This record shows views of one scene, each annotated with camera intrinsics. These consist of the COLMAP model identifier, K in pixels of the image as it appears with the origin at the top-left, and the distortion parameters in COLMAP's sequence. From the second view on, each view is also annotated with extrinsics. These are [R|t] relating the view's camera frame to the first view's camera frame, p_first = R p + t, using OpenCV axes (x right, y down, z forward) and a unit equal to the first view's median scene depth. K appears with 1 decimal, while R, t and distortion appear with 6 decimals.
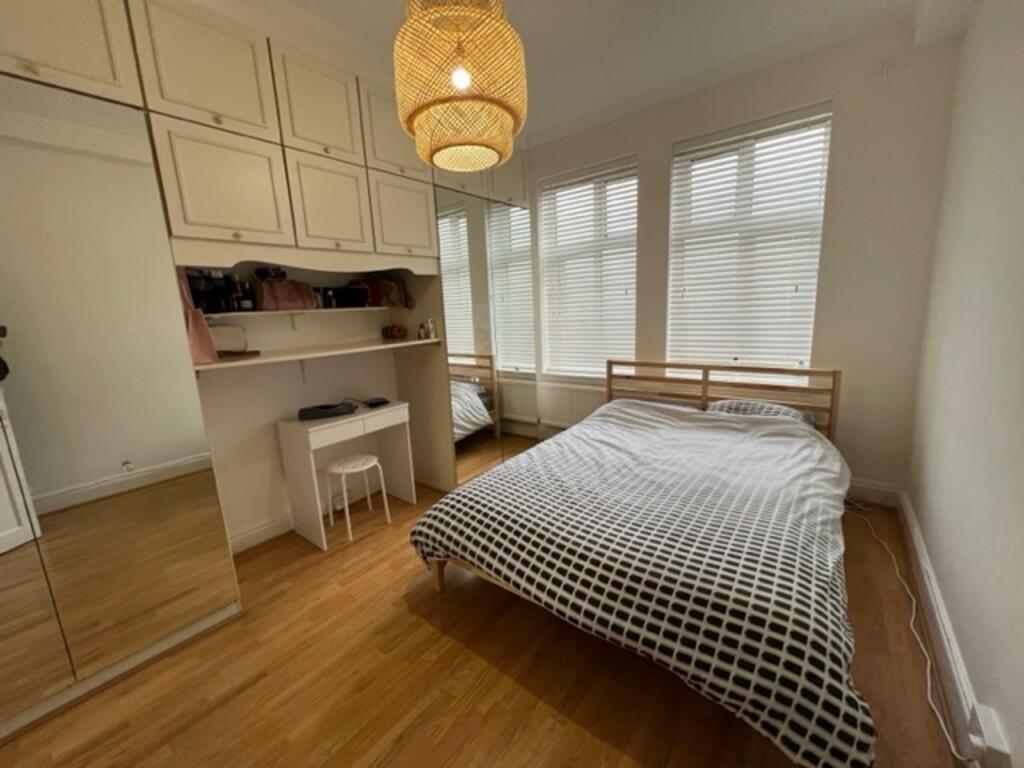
lens RADIAL K [[413.4, 0, 513.8], [0, 413.4, 382.8], [0, 0, 1]] dist [-0.001201, 0.000829]
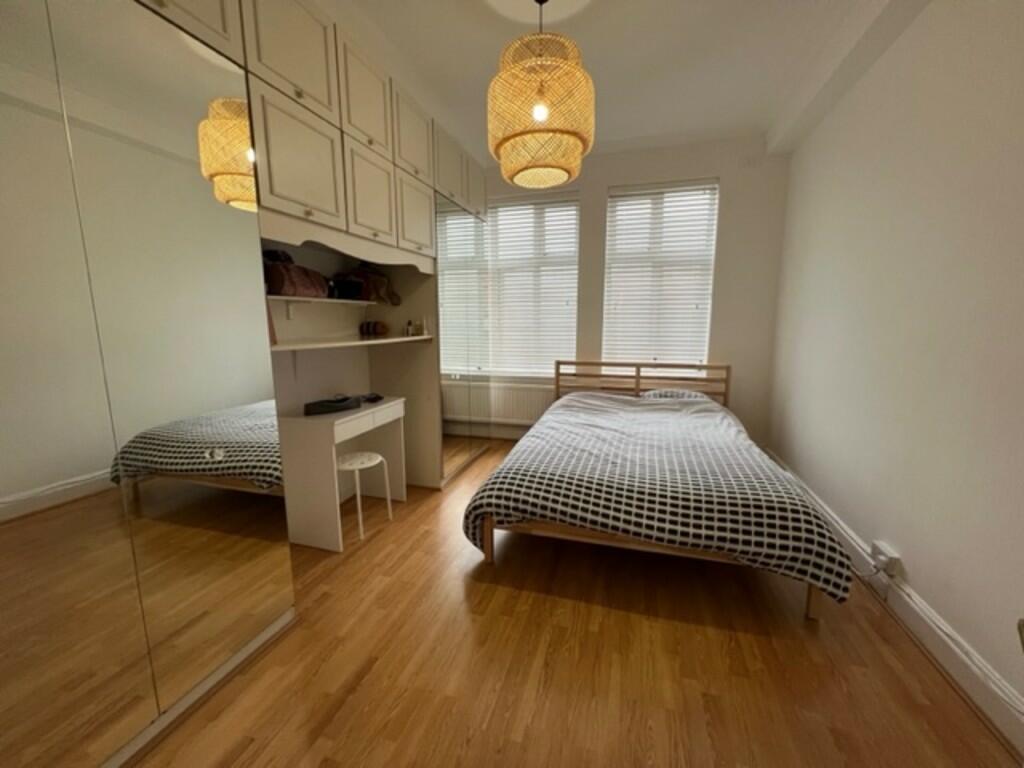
lens RADIAL K [[413.4, 0, 513.1], [0, 413.4, 382.8], [0, 0, 1]] dist [-0.001201, 0.000829]
pose [[0.930120, -0.011650, 0.367072, -0.379260], [0.026601, 0.999008, -0.035699, 0.055323], [-0.366292, 0.042969, 0.929507, -0.035771]]
